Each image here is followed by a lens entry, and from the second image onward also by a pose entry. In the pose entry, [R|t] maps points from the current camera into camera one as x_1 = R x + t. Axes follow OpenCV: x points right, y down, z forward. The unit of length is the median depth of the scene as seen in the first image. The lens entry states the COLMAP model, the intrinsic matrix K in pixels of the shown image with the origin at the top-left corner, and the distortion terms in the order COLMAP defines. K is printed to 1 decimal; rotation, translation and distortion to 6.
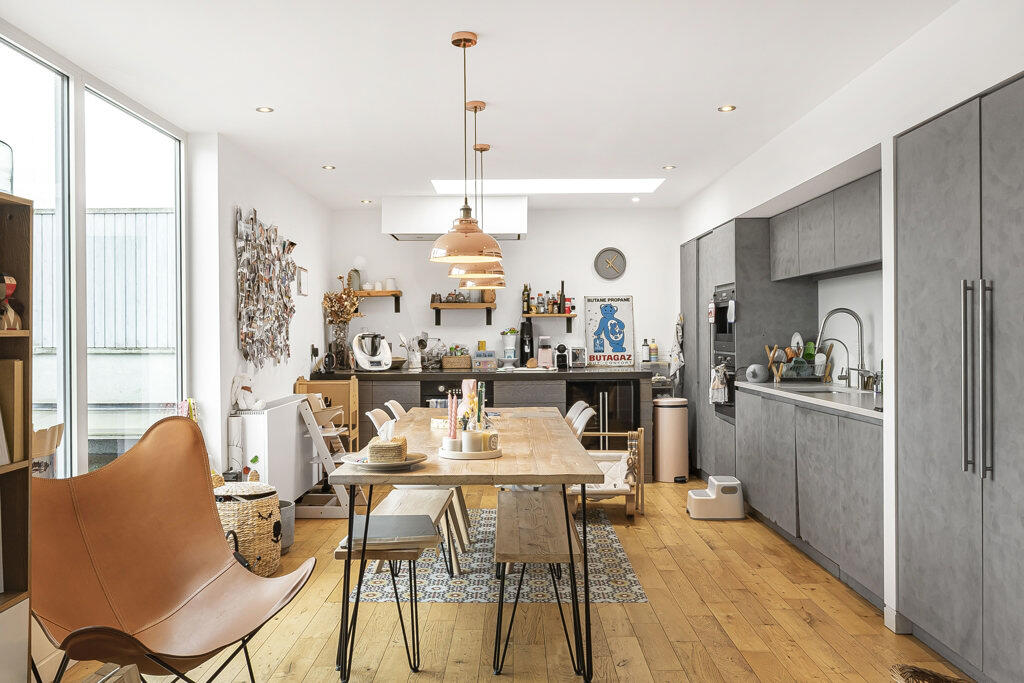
lens RADIAL K [[800.7, 0, 511.4], [0, 800.7, 332.3], [0, 0, 1]] dist [0.000899, 0.000399]
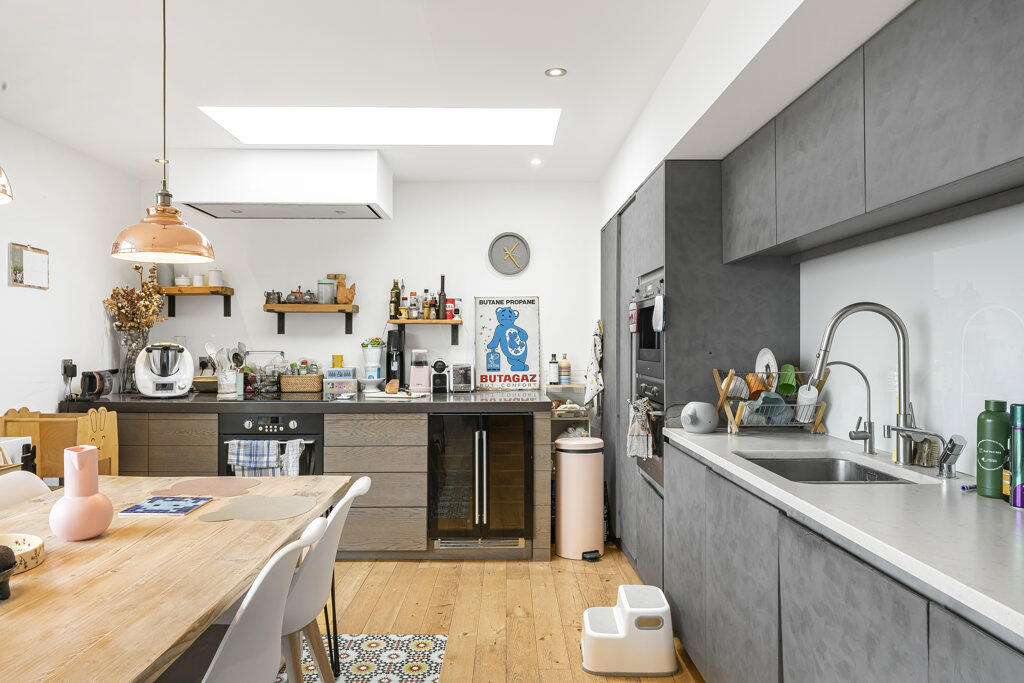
lens RADIAL K [[669.6, 0, 512.0], [0, 669.6, 341.5], [0, 0, 1]] dist [-0.001027, -0.000371]
pose [[0.999823, 0.006880, 0.017498, 0.119684], [-0.006860, 0.999976, -0.001227, -0.002270], [-0.017506, 0.001107, 0.999846, 0.381075]]
